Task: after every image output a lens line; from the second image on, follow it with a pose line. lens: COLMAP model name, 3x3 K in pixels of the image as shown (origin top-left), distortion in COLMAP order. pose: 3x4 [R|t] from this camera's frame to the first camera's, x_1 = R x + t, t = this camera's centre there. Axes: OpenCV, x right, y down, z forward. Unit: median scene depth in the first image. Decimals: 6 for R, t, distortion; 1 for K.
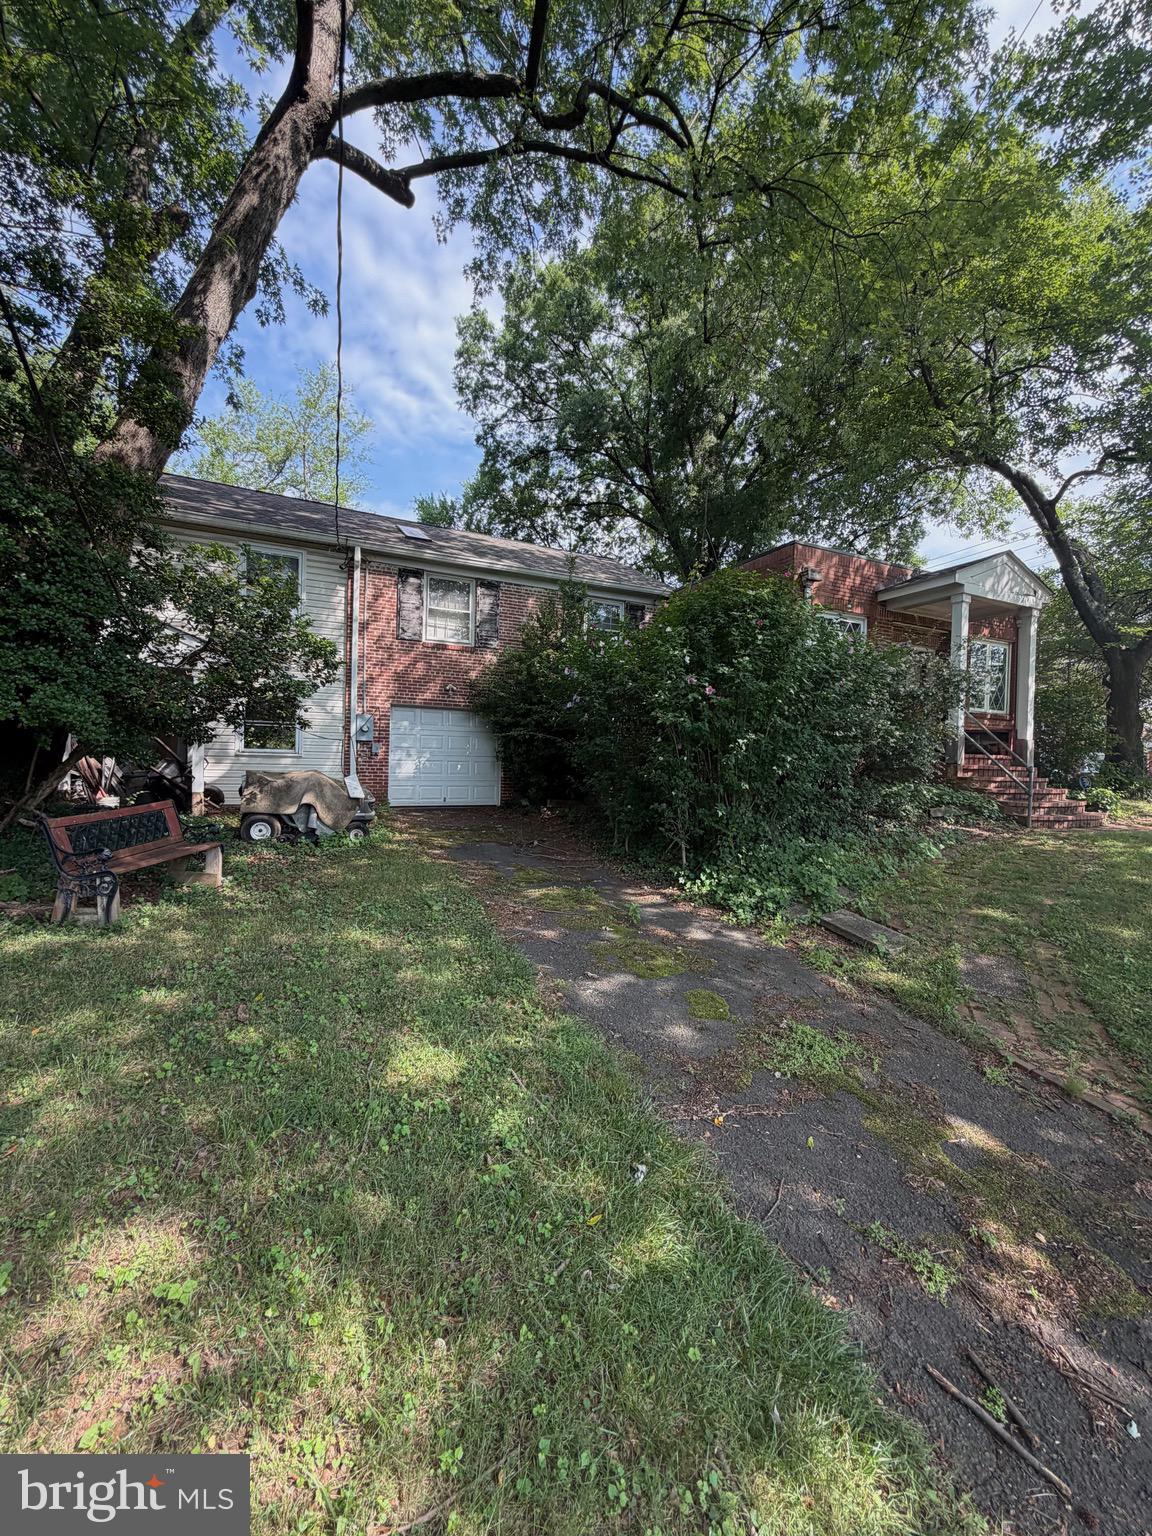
lens RADIAL K [[608.8, 0, 576.0], [0, 608.8, 768.0], [0, 0, 1]] dist [0.002406, 0.000125]
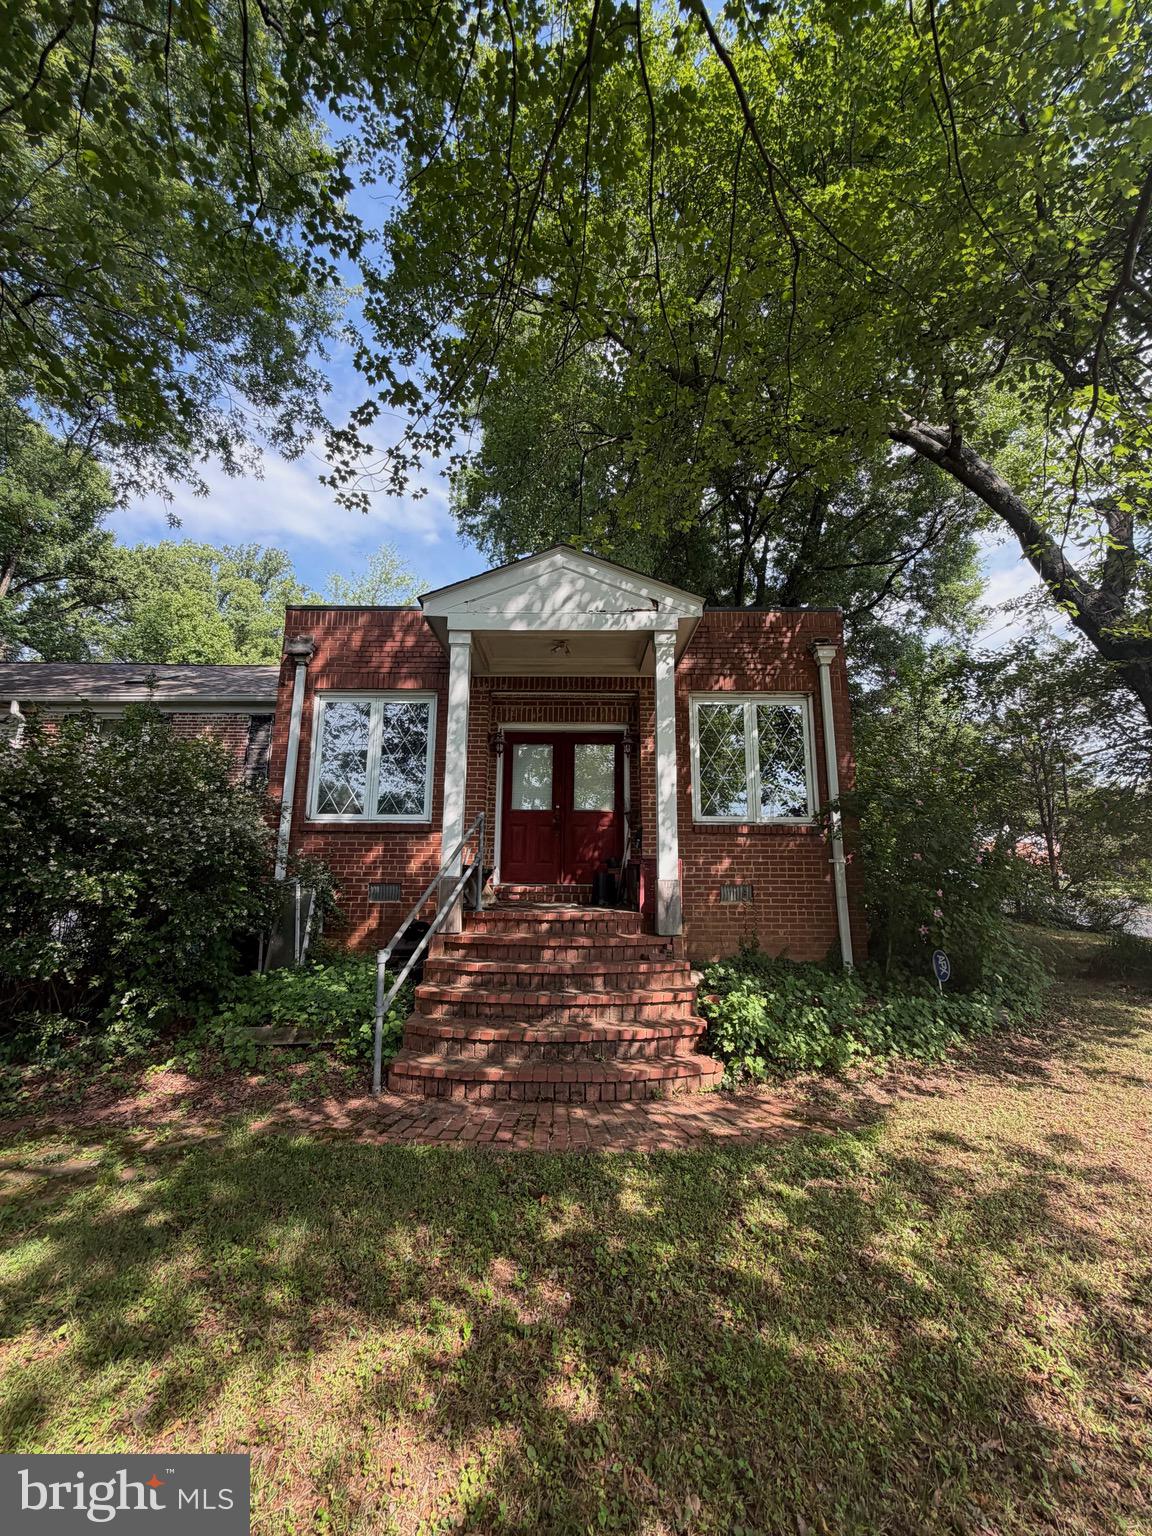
lens RADIAL K [[608.8, 0, 576.0], [0, 608.8, 768.0], [0, 0, 1]] dist [0.002406, 0.000125]
pose [[0.902936, -0.095184, -0.419102, 0.903420], [0.012971, 0.980758, -0.194797, -0.043911], [0.429580, 0.170453, 0.886796, 0.525752]]
